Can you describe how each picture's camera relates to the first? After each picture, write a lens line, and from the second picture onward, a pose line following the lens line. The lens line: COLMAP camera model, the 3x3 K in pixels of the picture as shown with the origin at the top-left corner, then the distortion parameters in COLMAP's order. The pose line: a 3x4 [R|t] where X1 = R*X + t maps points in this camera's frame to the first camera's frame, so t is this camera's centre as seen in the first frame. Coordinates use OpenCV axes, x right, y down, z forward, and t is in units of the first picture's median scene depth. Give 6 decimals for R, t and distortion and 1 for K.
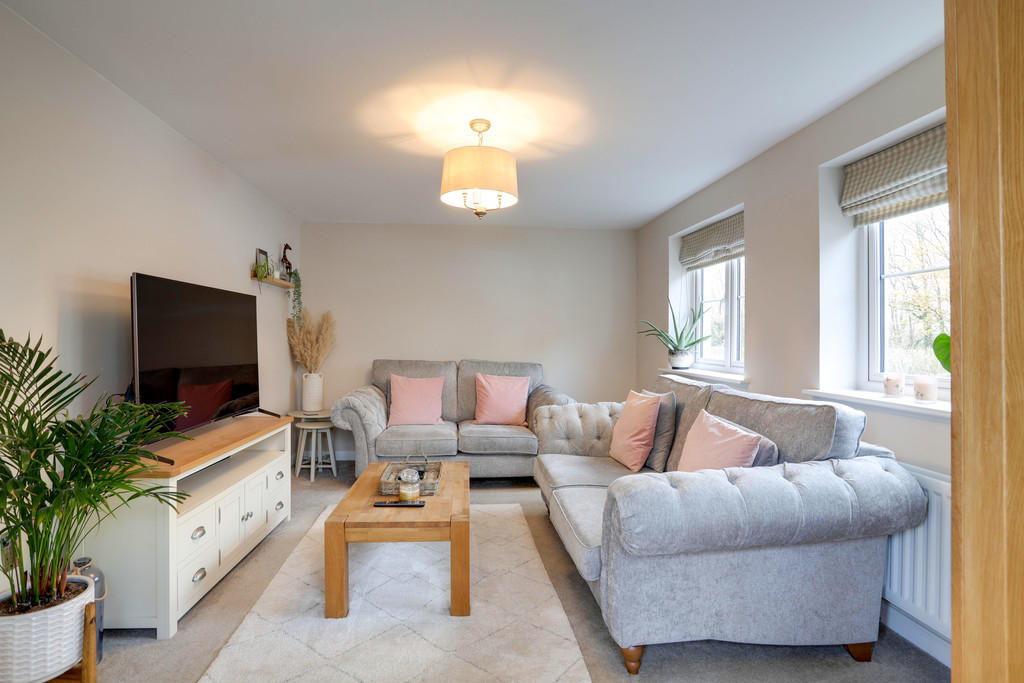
lens RADIAL K [[503.1, 0, 513.5], [0, 503.1, 332.5], [0, 0, 1]] dist [-0.055619, 0.009999]
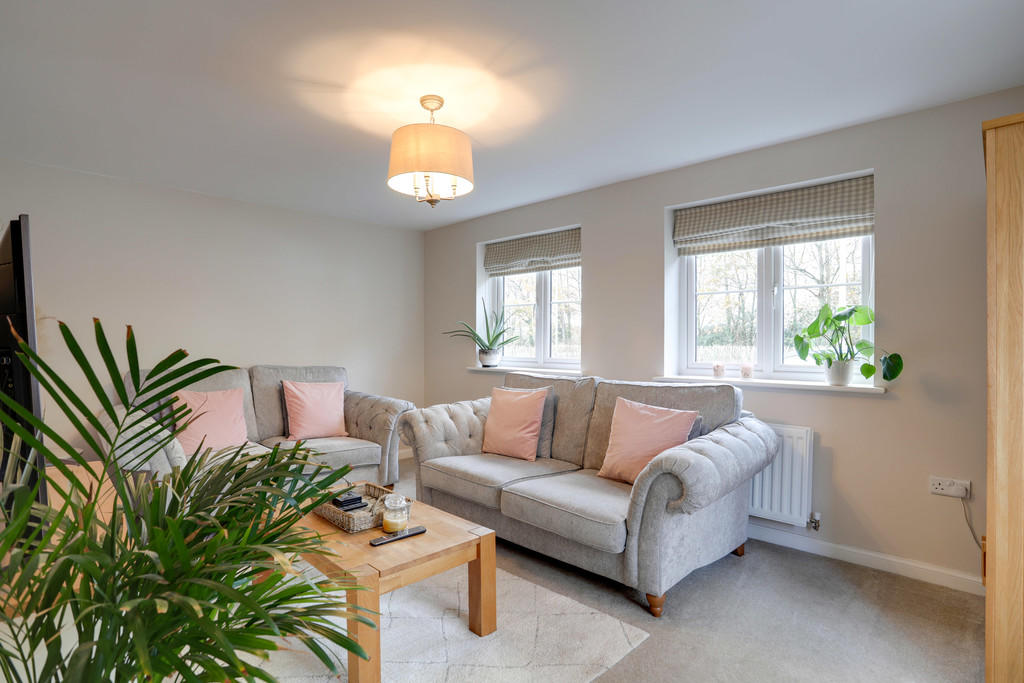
lens RADIAL K [[503.1, 0, 509.3], [0, 503.1, 342.6], [0, 0, 1]] dist [-0.055619, 0.009999]
pose [[0.777984, -0.007662, 0.628238, -0.471509], [-0.003911, 0.999847, 0.017037, 0.002252], [-0.628272, -0.015712, 0.777835, 0.183391]]
